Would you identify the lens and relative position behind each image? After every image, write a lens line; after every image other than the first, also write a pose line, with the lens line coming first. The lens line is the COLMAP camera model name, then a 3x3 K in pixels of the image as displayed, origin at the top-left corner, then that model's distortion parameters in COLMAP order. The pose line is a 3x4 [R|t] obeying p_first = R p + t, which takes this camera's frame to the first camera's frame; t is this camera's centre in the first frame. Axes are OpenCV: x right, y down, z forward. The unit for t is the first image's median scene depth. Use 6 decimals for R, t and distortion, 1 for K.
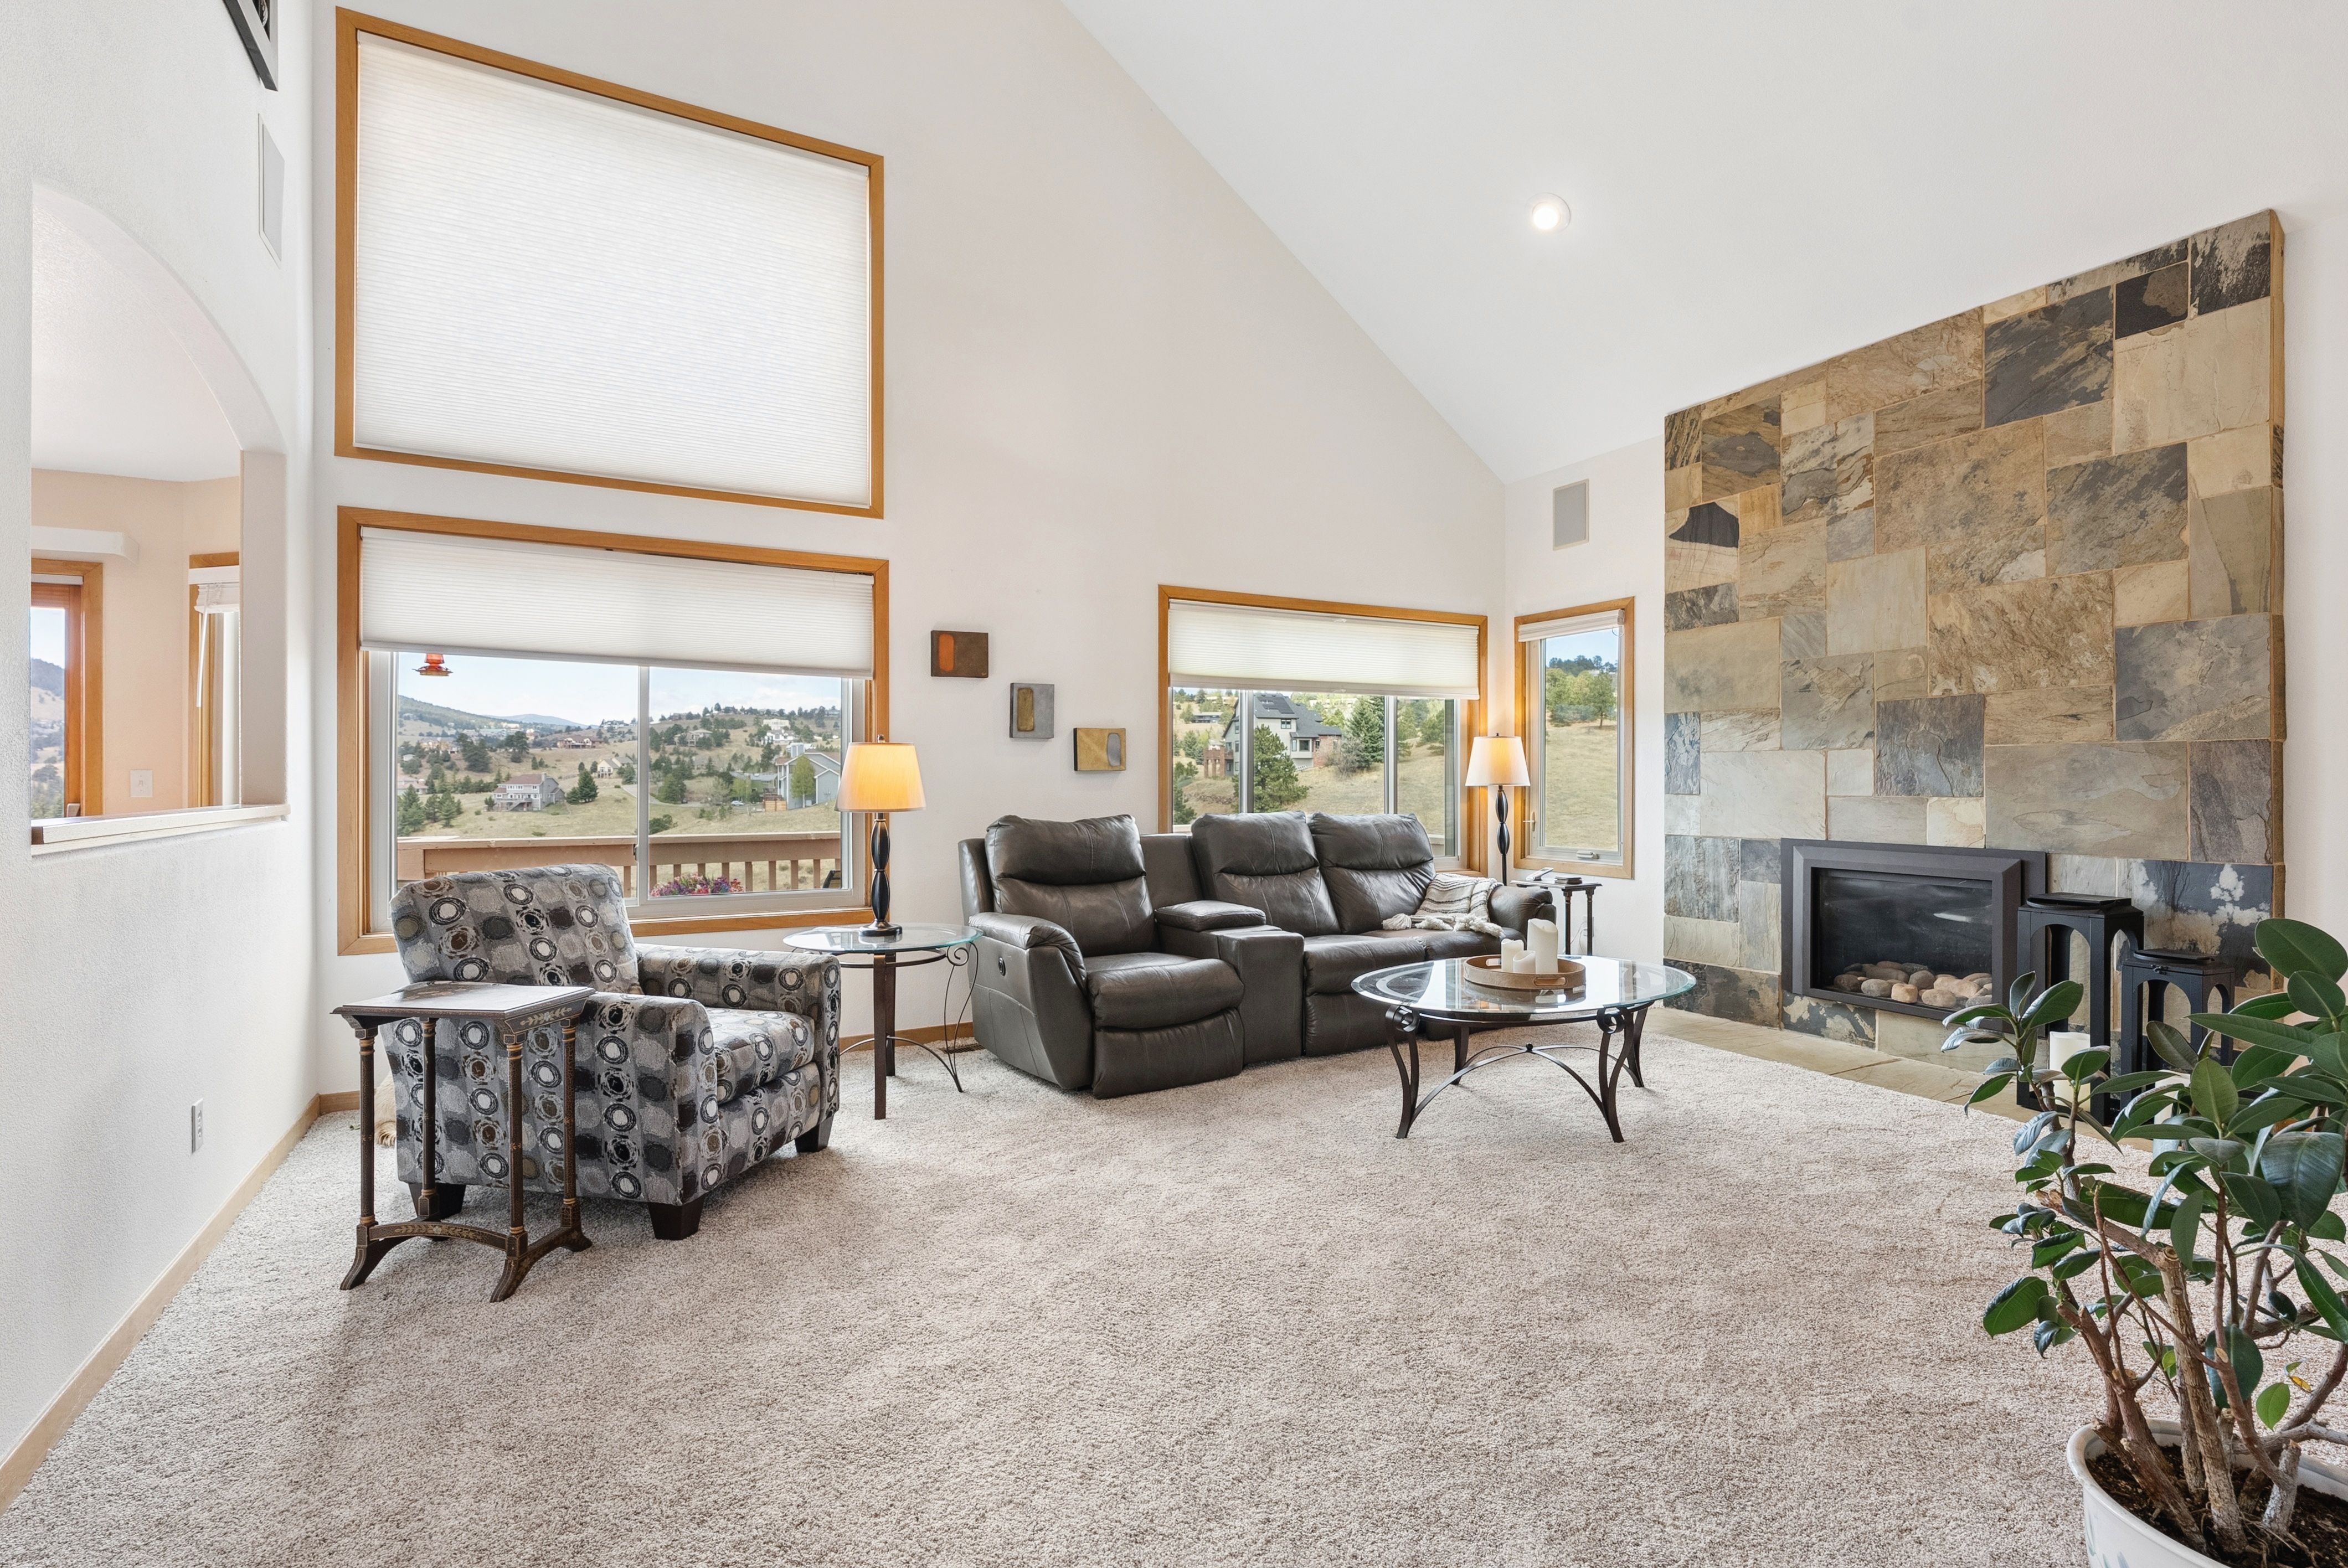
lens RADIAL K [[1055.4, 0, 1179.3], [0, 1055.4, 780.8], [0, 0, 1]] dist [0.000764, -0.000725]
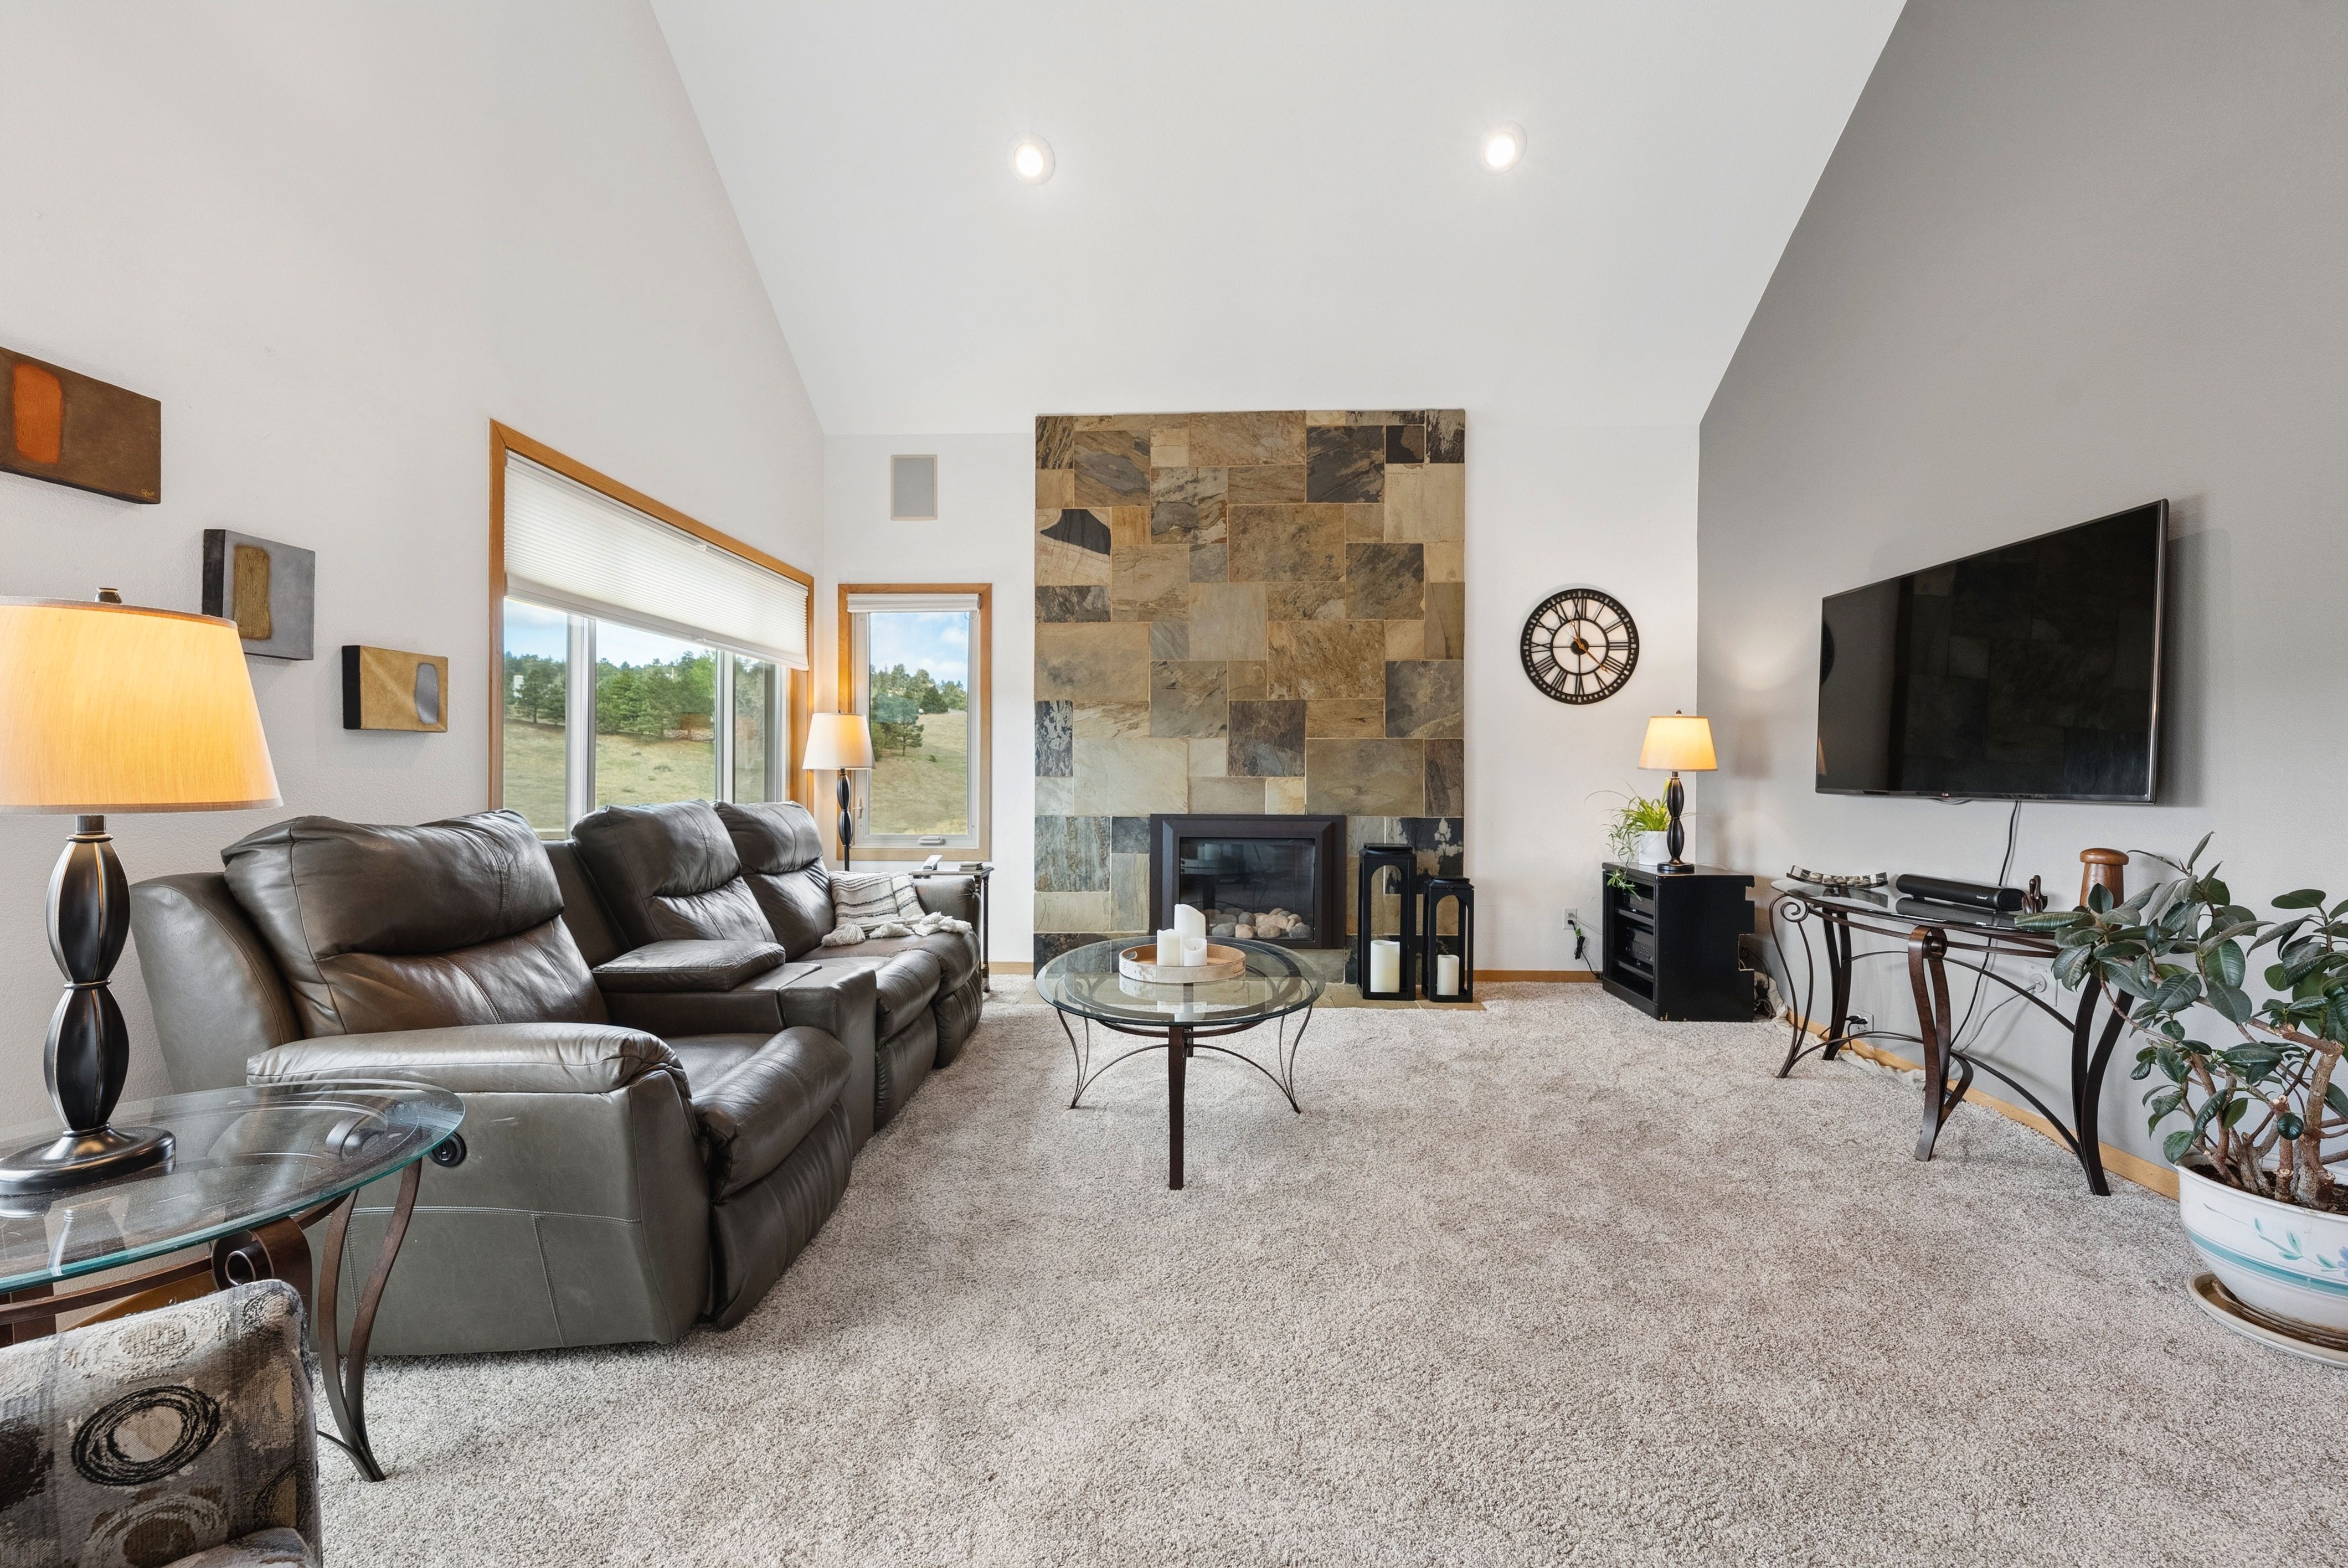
lens RADIAL K [[938.0, 0, 1165.9], [0, 938.0, 780.3], [0, 0, 1]] dist [-0.002131, -0.000461]
pose [[0.522020, -0.001386, 0.852932, -0.291737], [-0.002200, 0.999993, 0.002972, 0.014002], [-0.852930, -0.003428, 0.522013, 0.441800]]
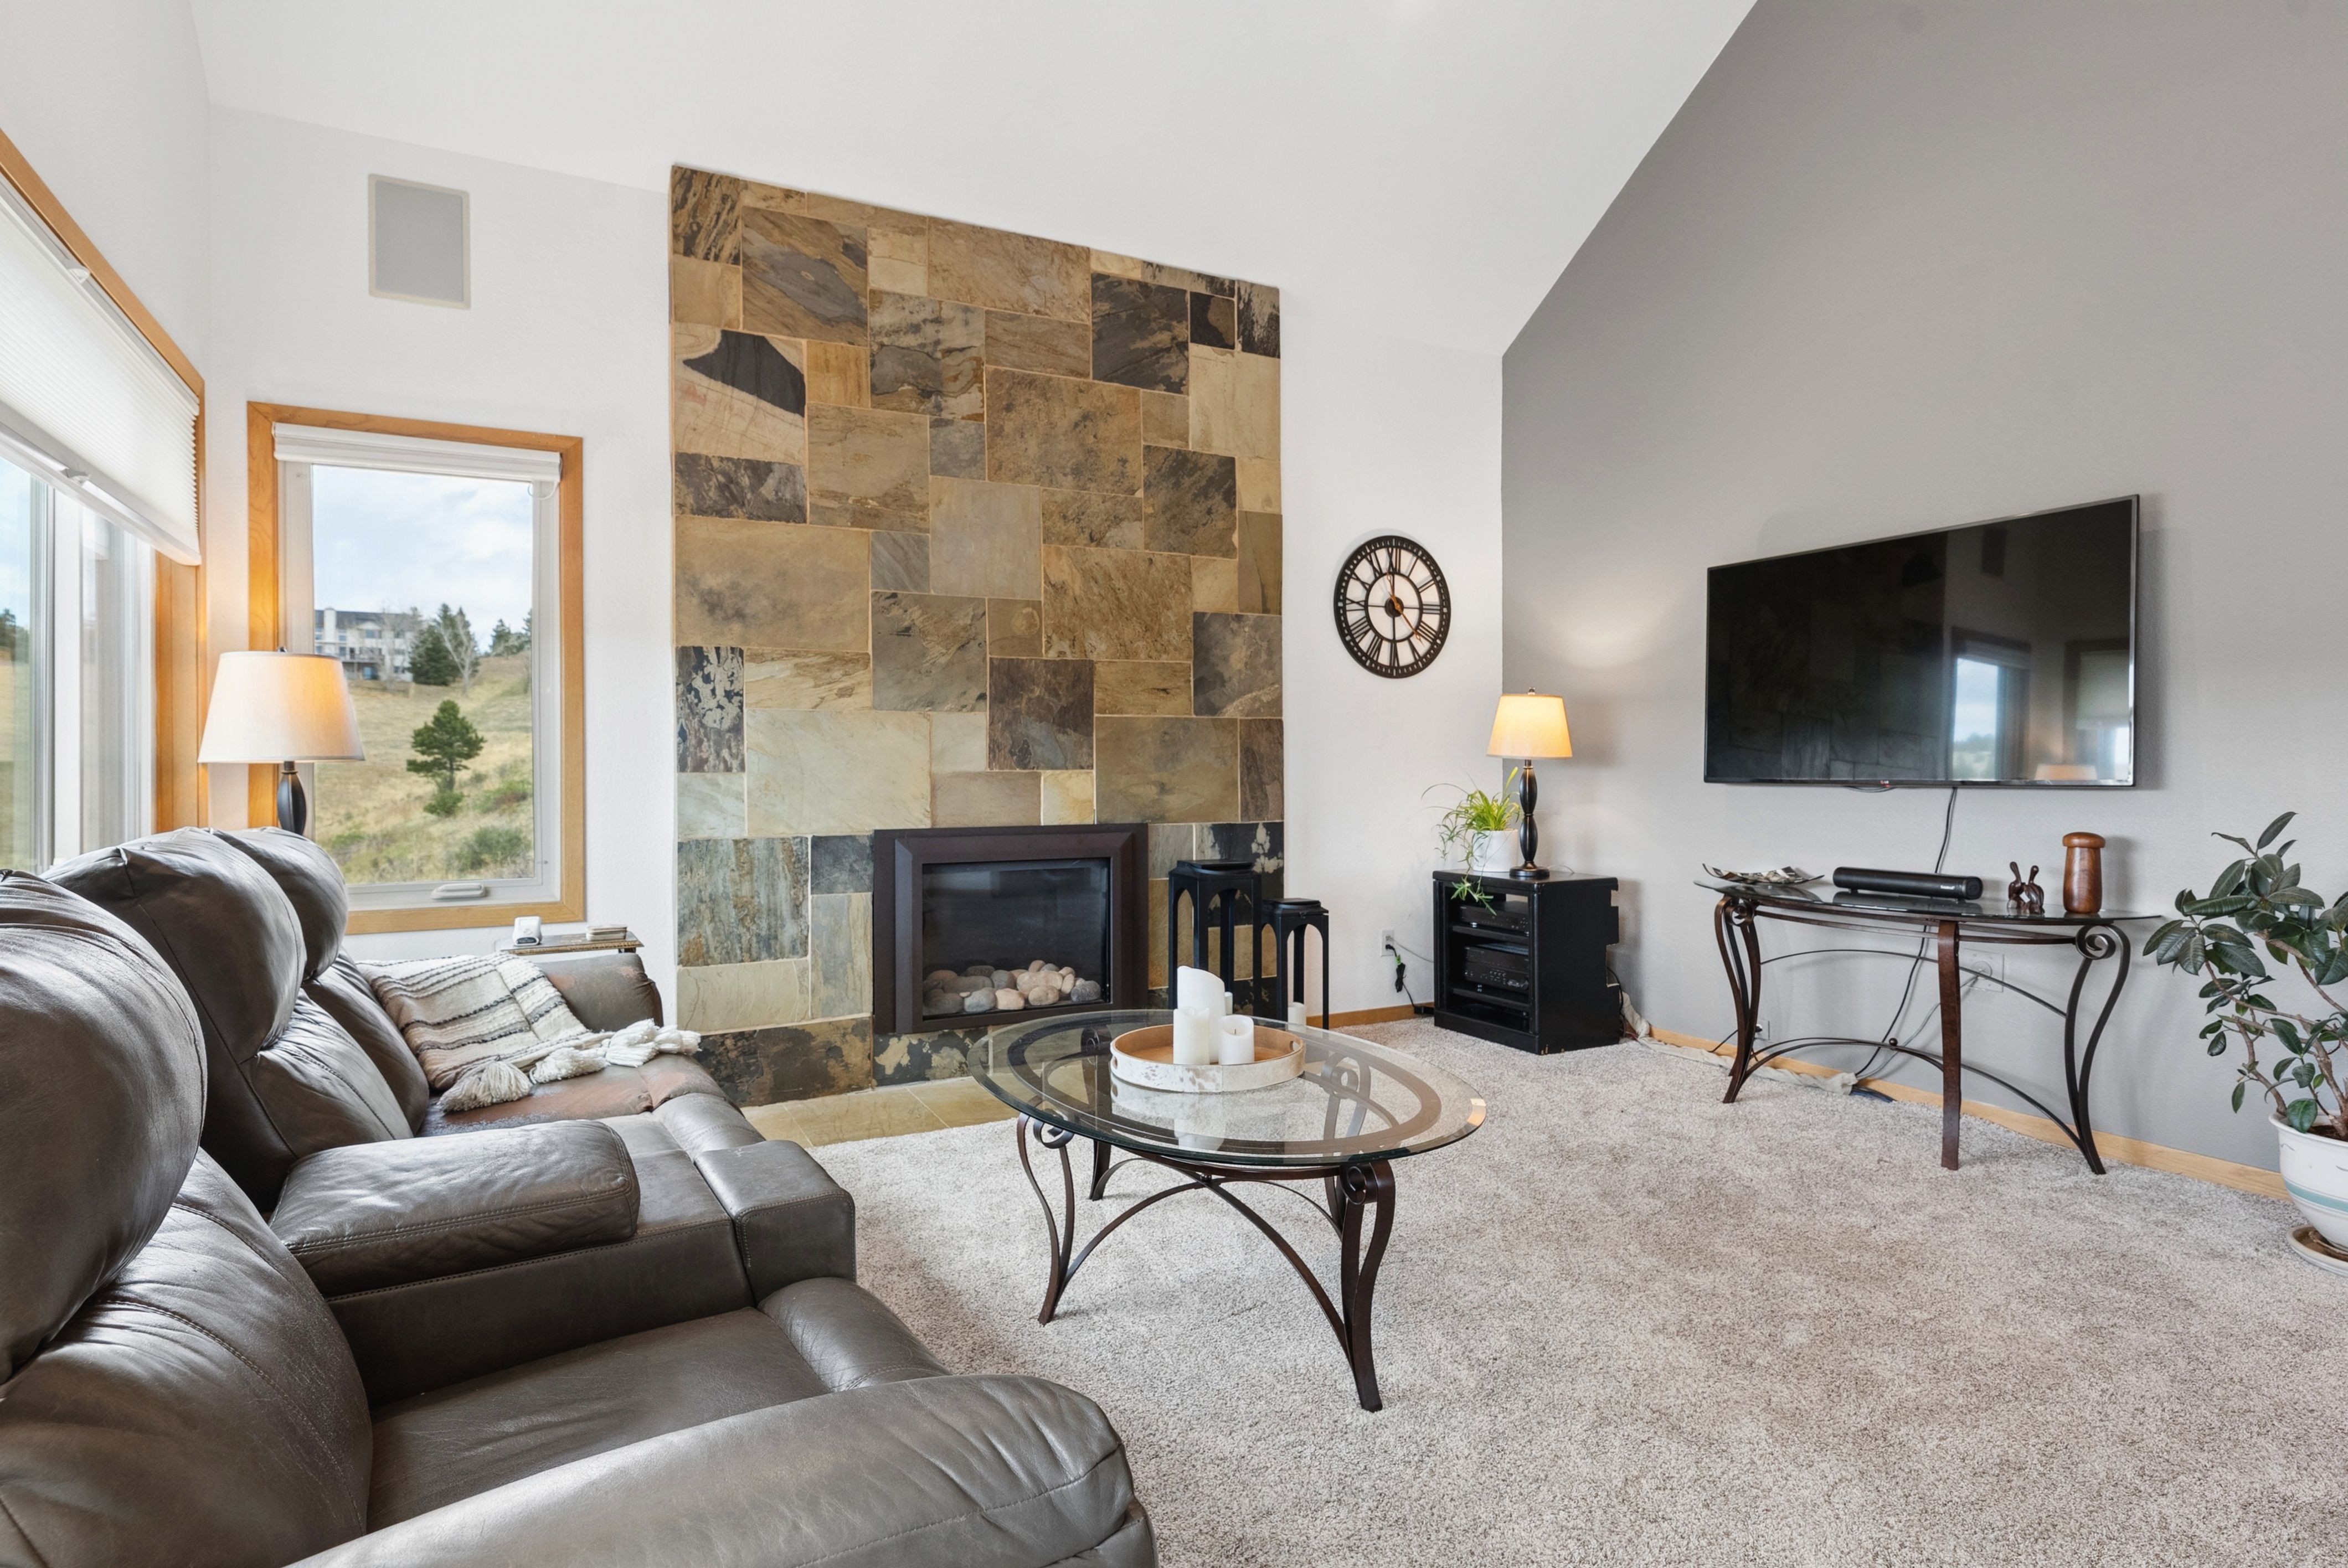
lens RADIAL K [[1243.1, 0, 1160.7], [0, 1243.1, 772.0], [0, 0, 1]] dist [0.005011, -0.002329]
pose [[0.021845, -0.000973, 0.999761, -0.290765], [0.007088, 0.999975, 0.000819, 0.014034], [-0.999736, 0.007069, 0.021851, 0.766728]]
